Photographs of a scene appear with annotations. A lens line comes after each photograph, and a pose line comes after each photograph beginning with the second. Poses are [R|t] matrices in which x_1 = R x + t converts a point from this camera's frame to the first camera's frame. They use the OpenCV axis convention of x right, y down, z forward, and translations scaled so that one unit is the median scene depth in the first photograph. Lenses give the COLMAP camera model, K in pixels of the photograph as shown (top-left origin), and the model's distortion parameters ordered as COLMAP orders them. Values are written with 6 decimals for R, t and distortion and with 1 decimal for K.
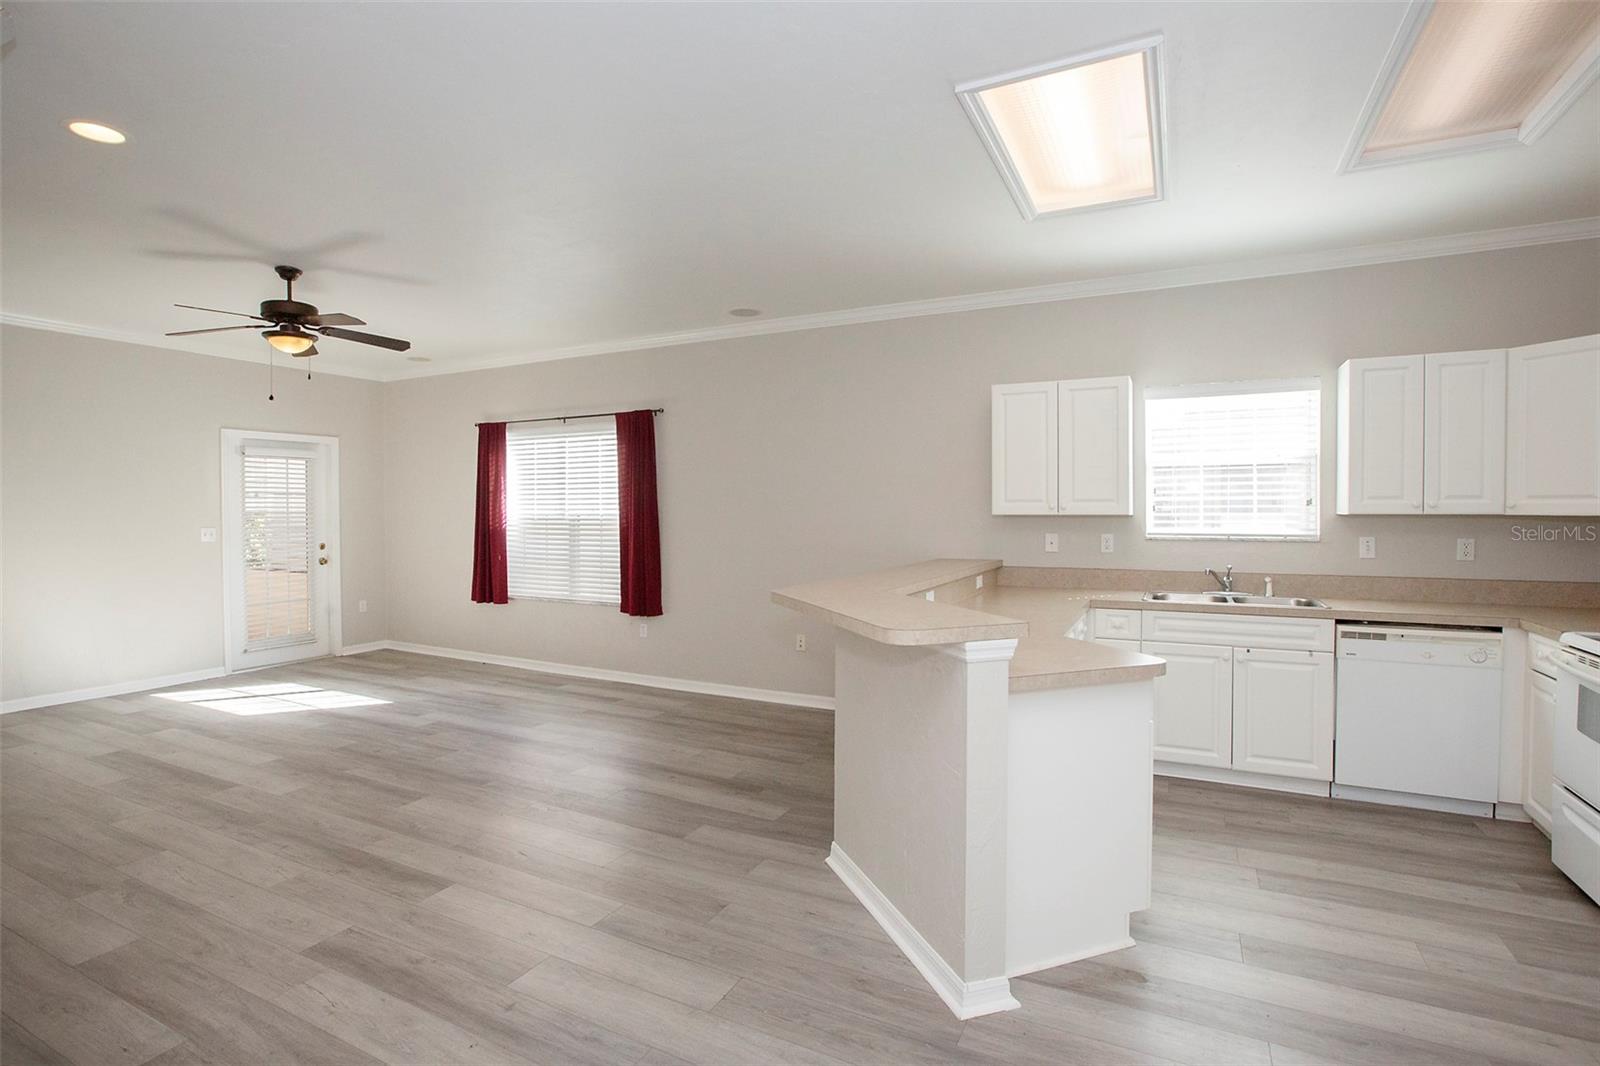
lens RADIAL K [[768.8, 0, 790.8], [0, 768.8, 526.9], [0, 0, 1]] dist [-0.050400, 0.017294]
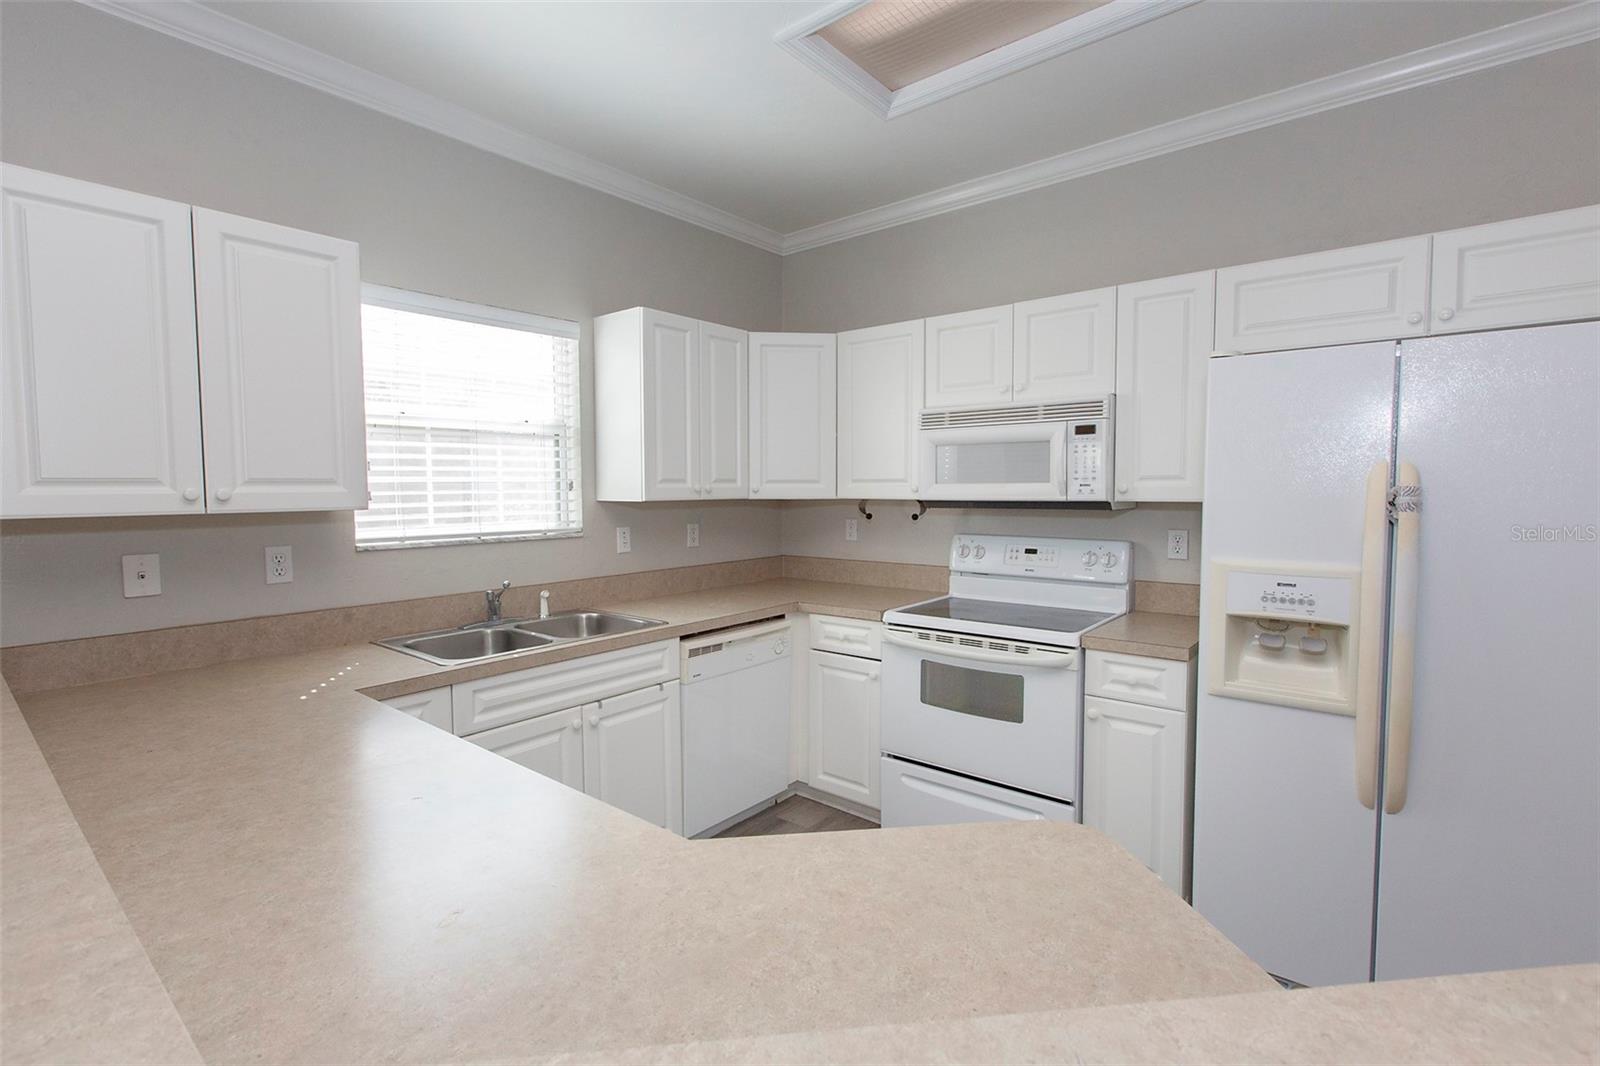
lens RADIAL K [[726.3, 0, 791.4], [0, 726.3, 526.3], [0, 0, 1]] dist [0.000478, -0.000388]
pose [[0.213883, -0.051346, 0.975509, 0.014531], [0.026041, 0.998562, 0.046850, -0.021356], [-0.976512, 0.015383, 0.214912, 0.651482]]
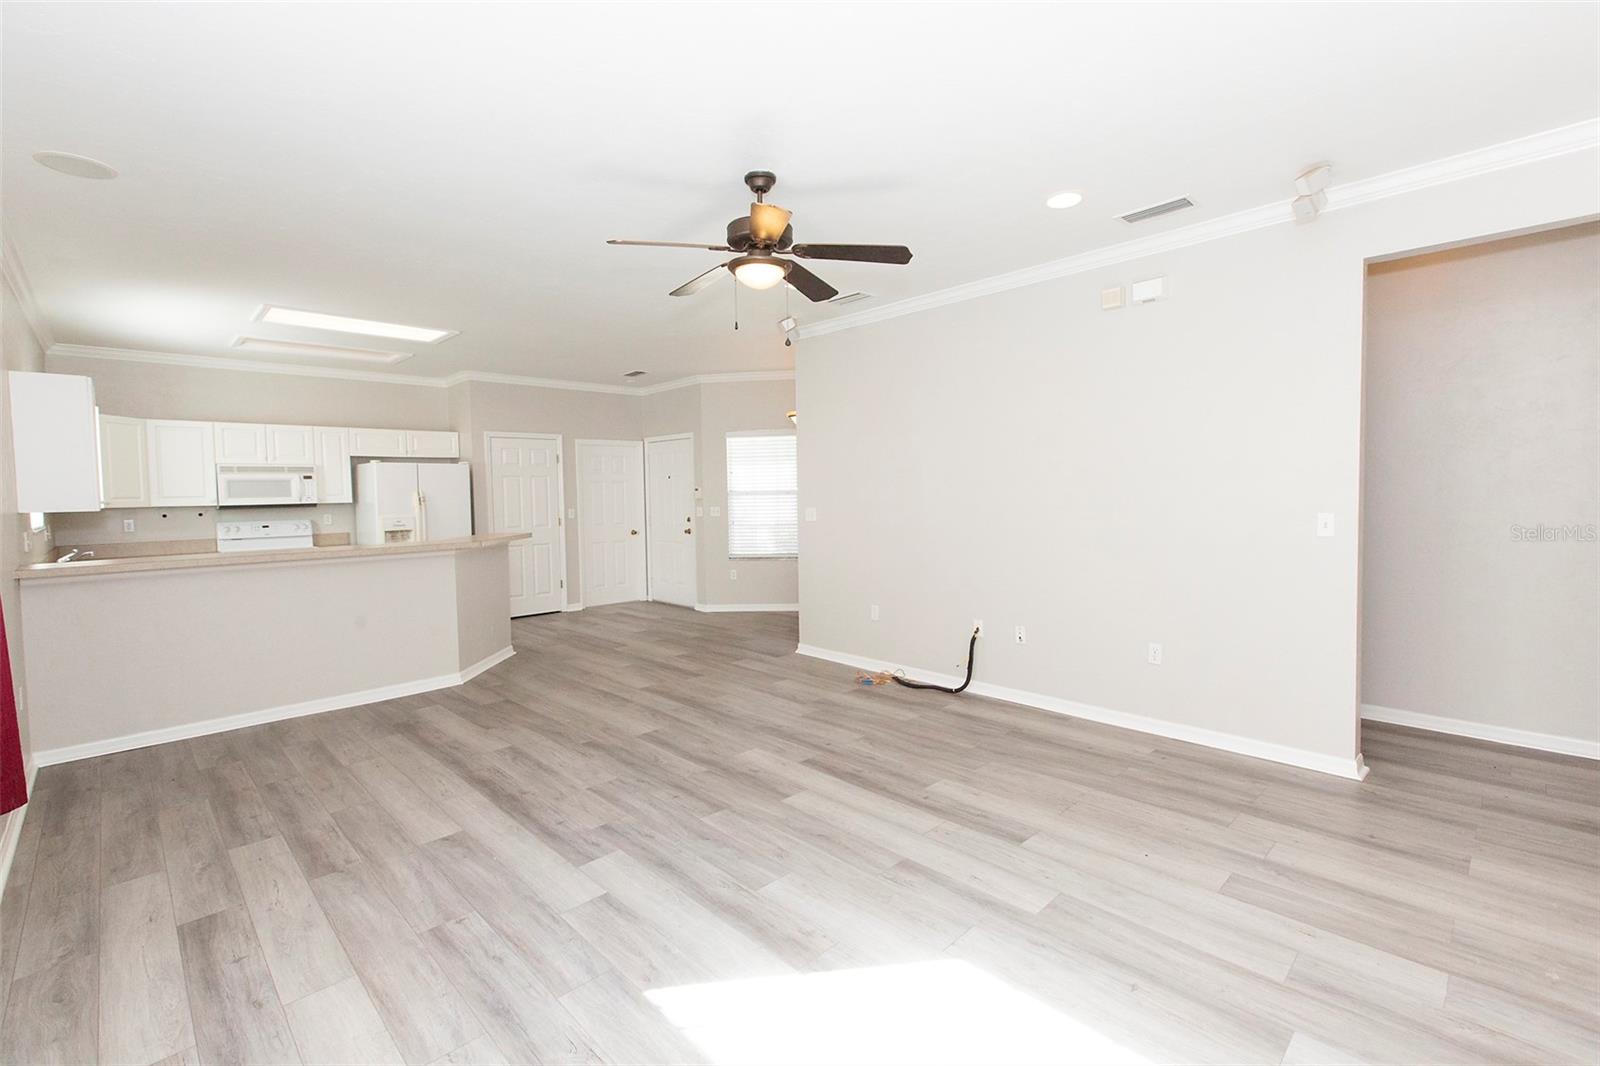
lens RADIAL K [[726.3, 0, 791.4], [0, 726.3, 526.3], [0, 0, 1]] dist [0.000478, -0.000388]
pose [[-0.942933, 0.000775, 0.332982, -1.021881], [0.024080, 0.997538, 0.065867, -0.040072], [-0.332112, 0.070127, -0.940630, 1.848272]]
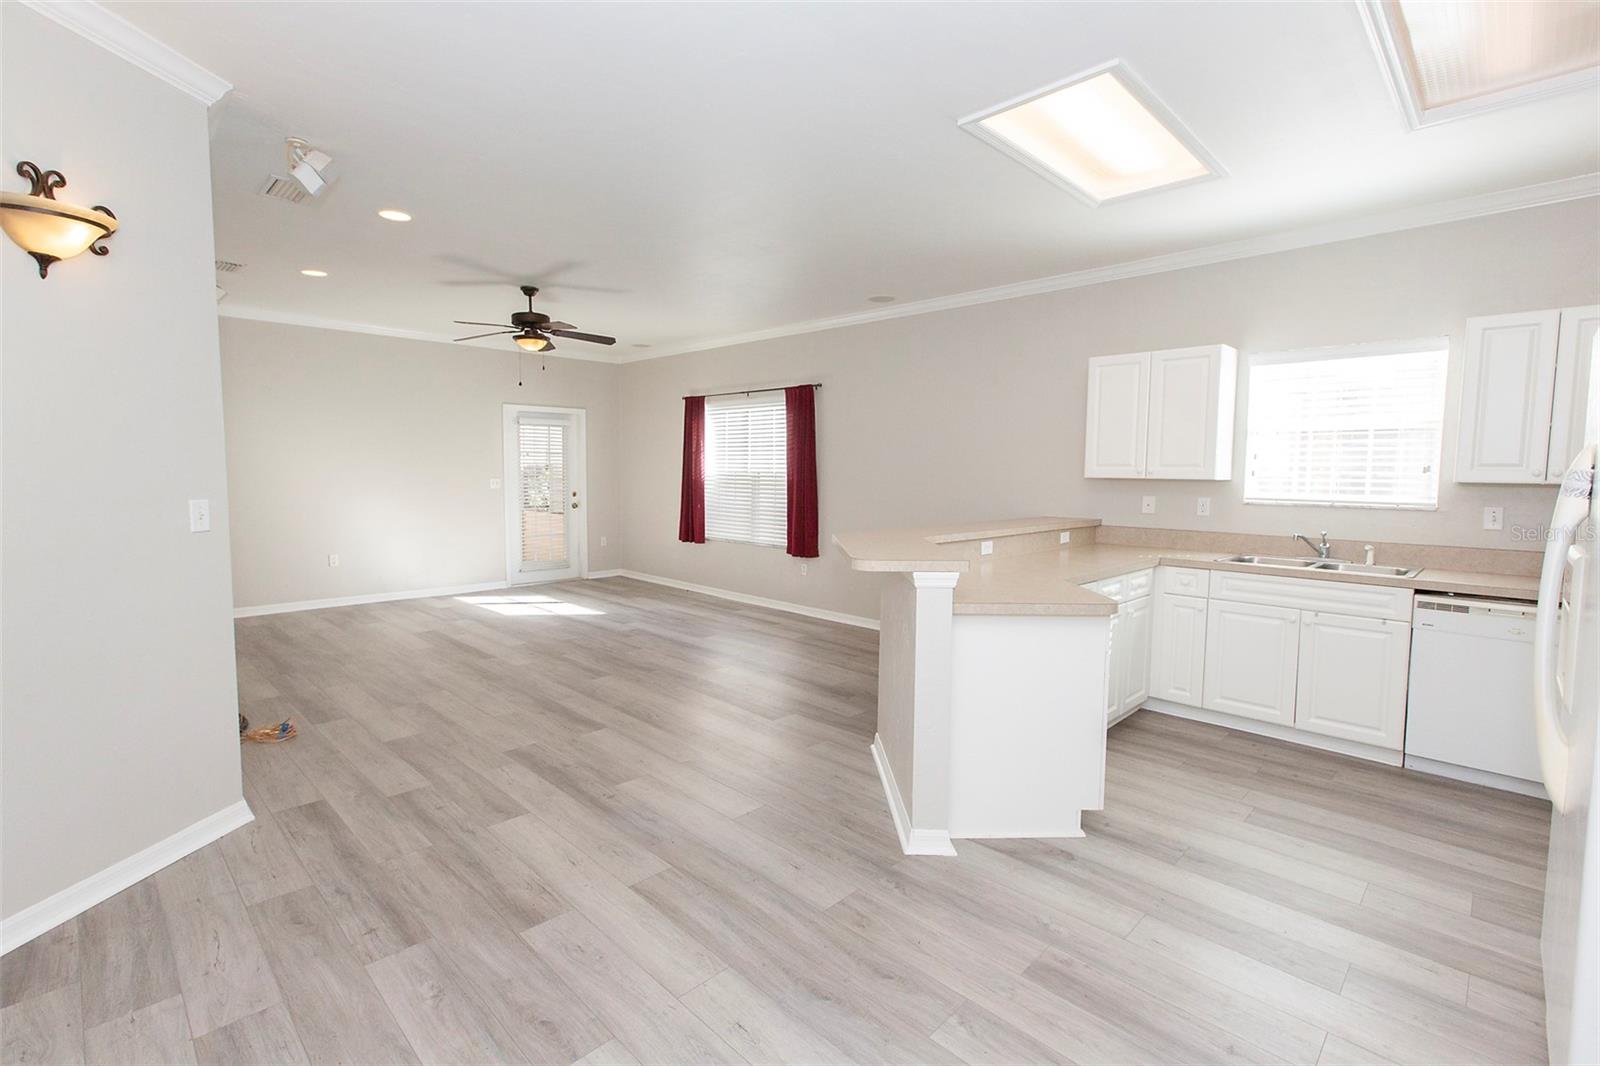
lens RADIAL K [[726.3, 0, 791.4], [0, 726.3, 526.3], [0, 0, 1]] dist [0.000478, -0.000388]
pose [[0.951794, 0.036327, -0.304579, 0.212640], [-0.019160, 0.998064, 0.059165, 0.000503], [0.306139, -0.050477, 0.950648, -0.135536]]
